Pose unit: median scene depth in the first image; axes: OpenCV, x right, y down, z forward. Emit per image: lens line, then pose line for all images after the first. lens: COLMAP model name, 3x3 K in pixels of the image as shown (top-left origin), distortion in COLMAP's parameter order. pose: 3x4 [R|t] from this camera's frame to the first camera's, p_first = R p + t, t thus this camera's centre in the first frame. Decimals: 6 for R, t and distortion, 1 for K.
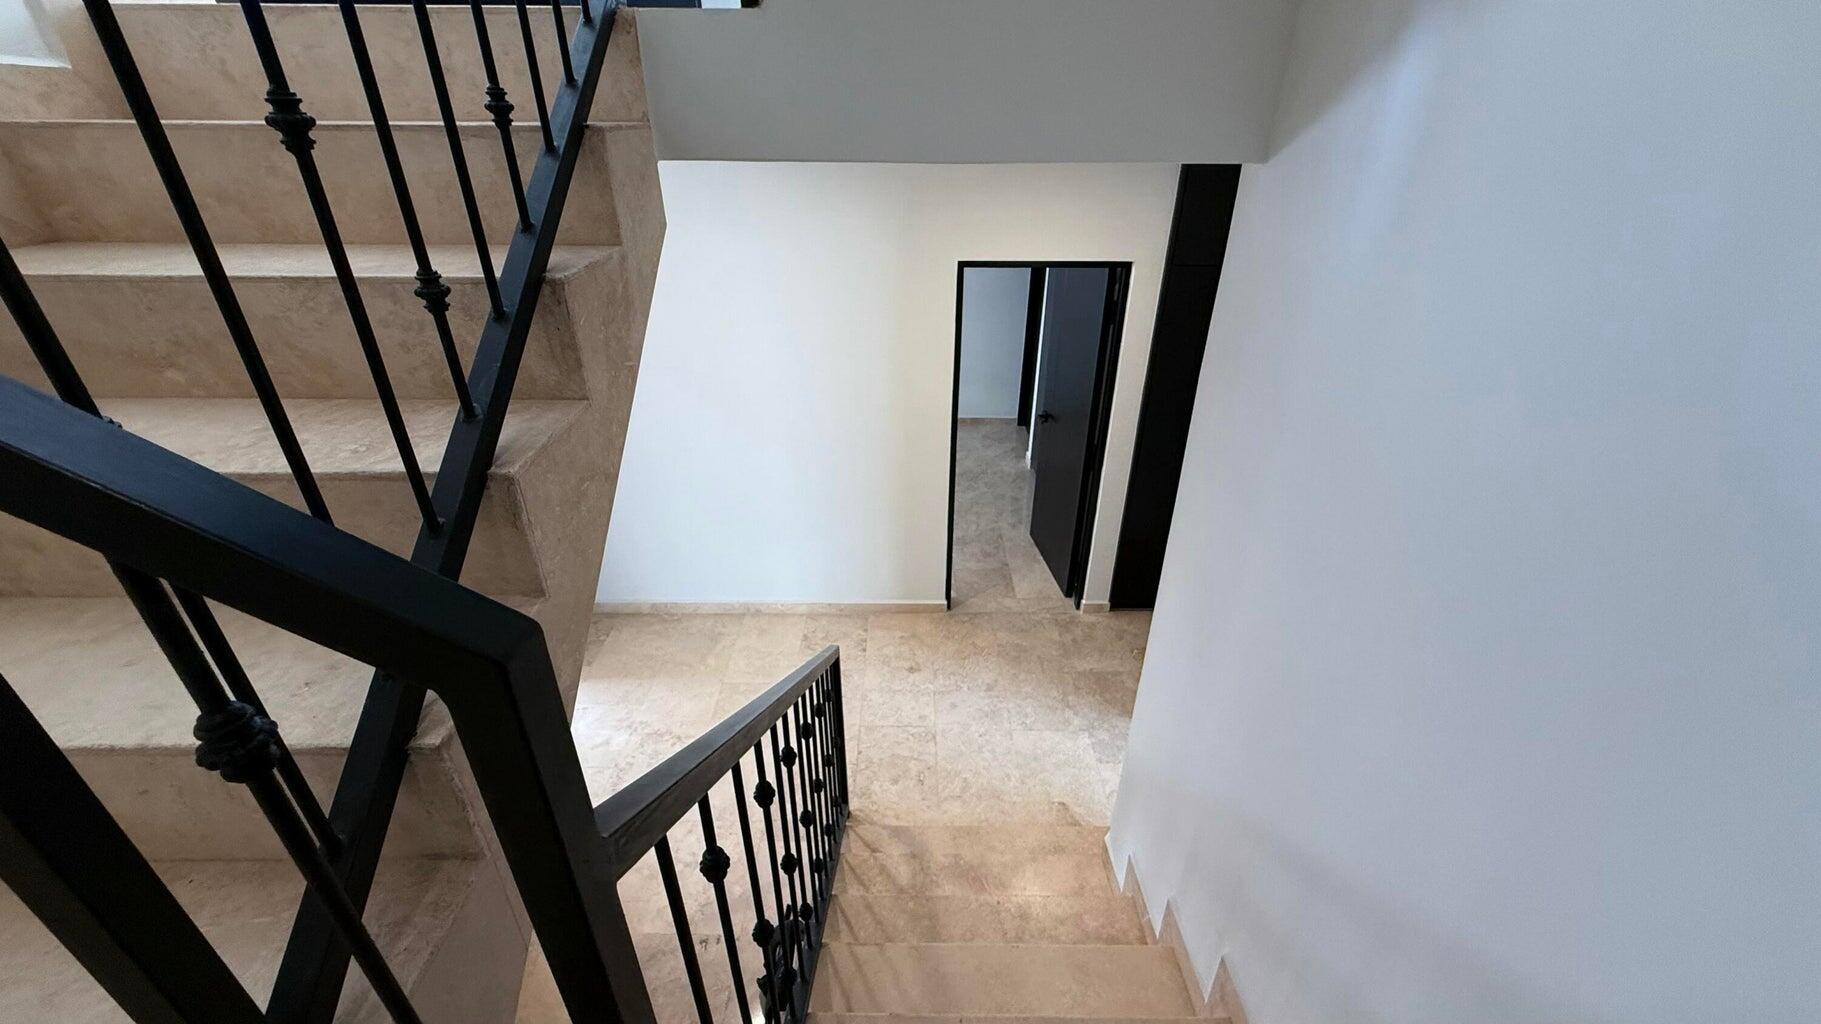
lens RADIAL K [[727.0, 0, 905.3], [0, 727.0, 511.4], [0, 0, 1]] dist [0.001023, -0.000146]
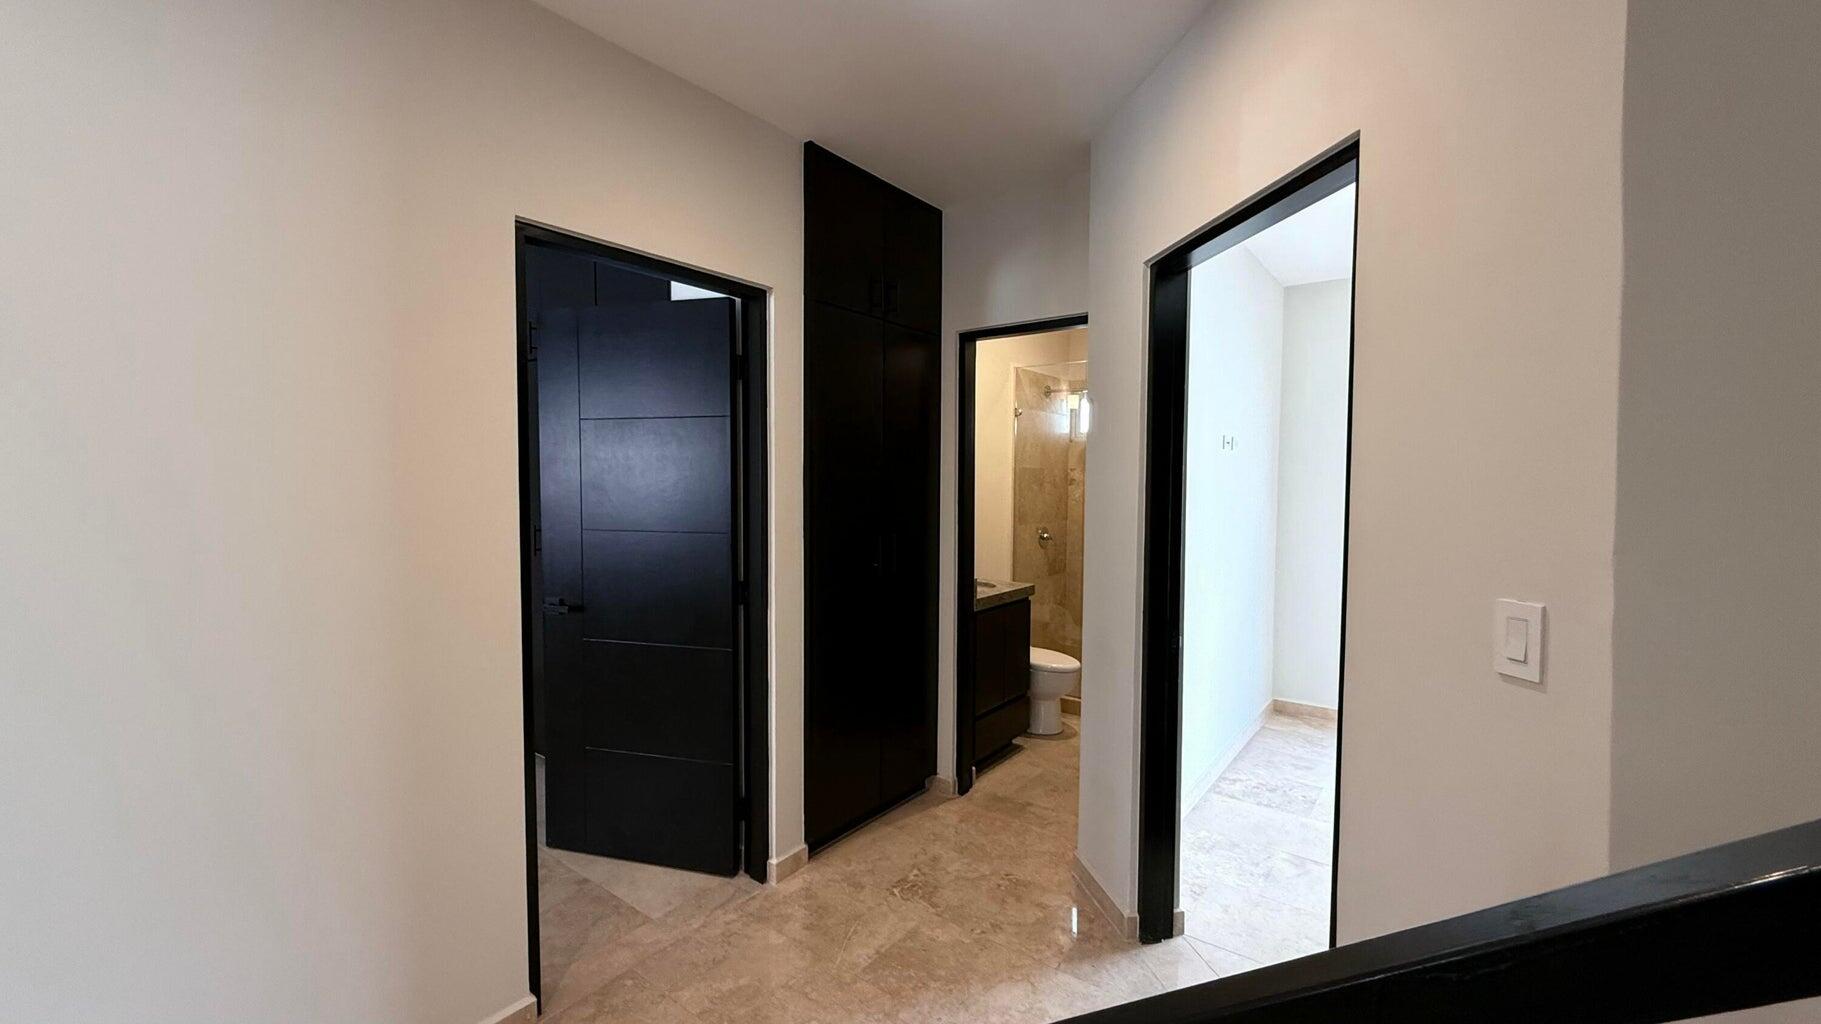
lens RADIAL K [[727.0, 0, 905.3], [0, 727.0, 511.4], [0, 0, 1]] dist [0.001023, -0.000146]
pose [[0.598472, -0.039974, 0.800146, -0.143927], [0.384307, 0.890665, -0.242948, 0.057486], [-0.702950, 0.452899, 0.548401, 0.487686]]
